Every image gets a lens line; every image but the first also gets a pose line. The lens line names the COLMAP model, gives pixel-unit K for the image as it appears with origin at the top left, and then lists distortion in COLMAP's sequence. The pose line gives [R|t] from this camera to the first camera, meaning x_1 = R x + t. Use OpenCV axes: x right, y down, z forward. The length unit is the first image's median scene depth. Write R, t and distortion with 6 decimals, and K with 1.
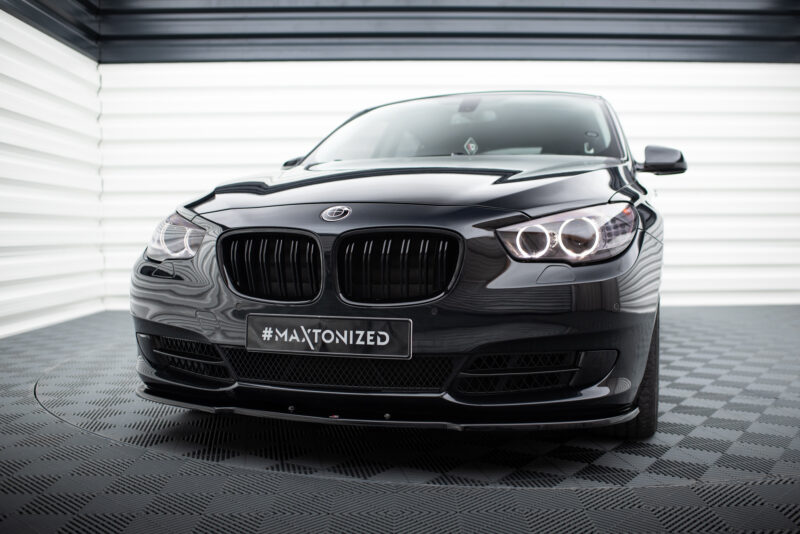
lens RADIAL K [[806.7, 0, 400.0], [0, 806.7, 267.0], [0, 0, 1]] dist [-0.039091, -0.001875]
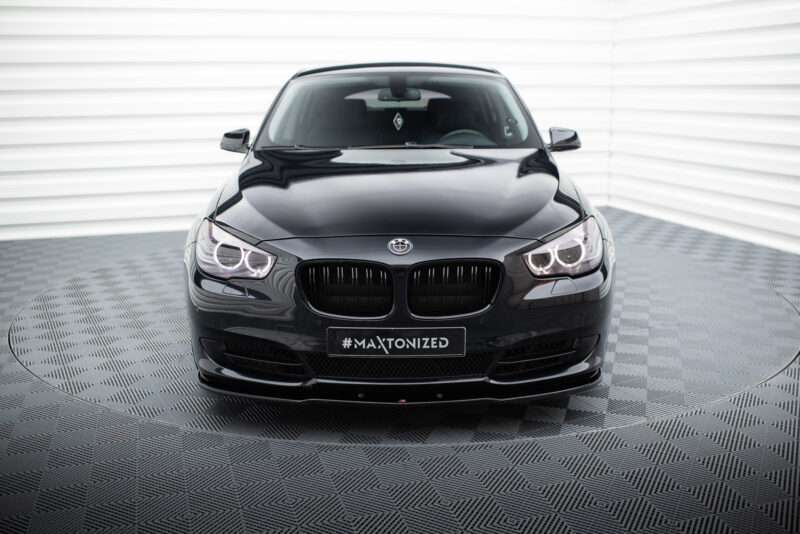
lens RADIAL K [[806.7, 0, 400.0], [0, 806.7, 267.0], [0, 0, 1]] dist [-0.039091, -0.001875]
pose [[0.956647, -0.062710, 0.284419, -0.445566], [0.013790, 0.985202, 0.170841, -0.253207], [-0.290924, -0.159512, 0.943355, -0.197874]]
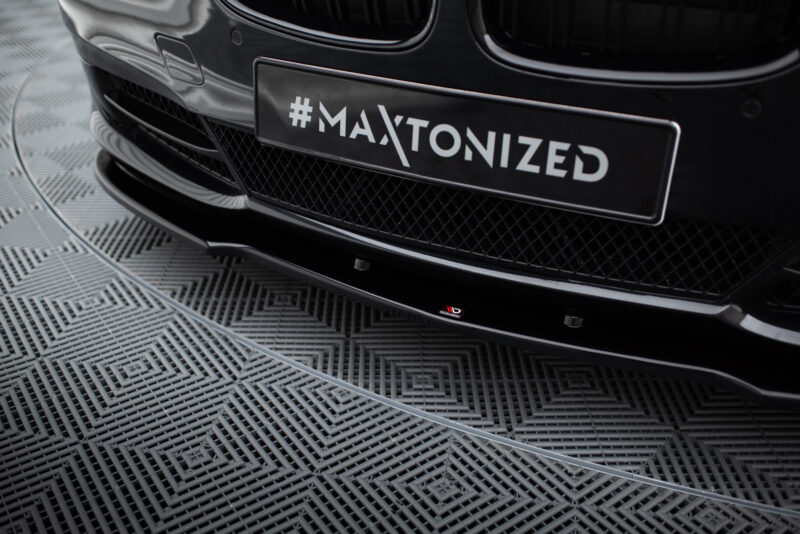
lens RADIAL K [[806.7, 0, 400.0], [0, 806.7, 267.0], [0, 0, 1]] dist [-0.039091, -0.001875]
pose [[0.985845, 0.096165, -0.137336, -0.051184], [-0.025424, 0.895423, 0.444490, -0.031127], [0.165719, -0.434707, 0.885193, 0.621102]]
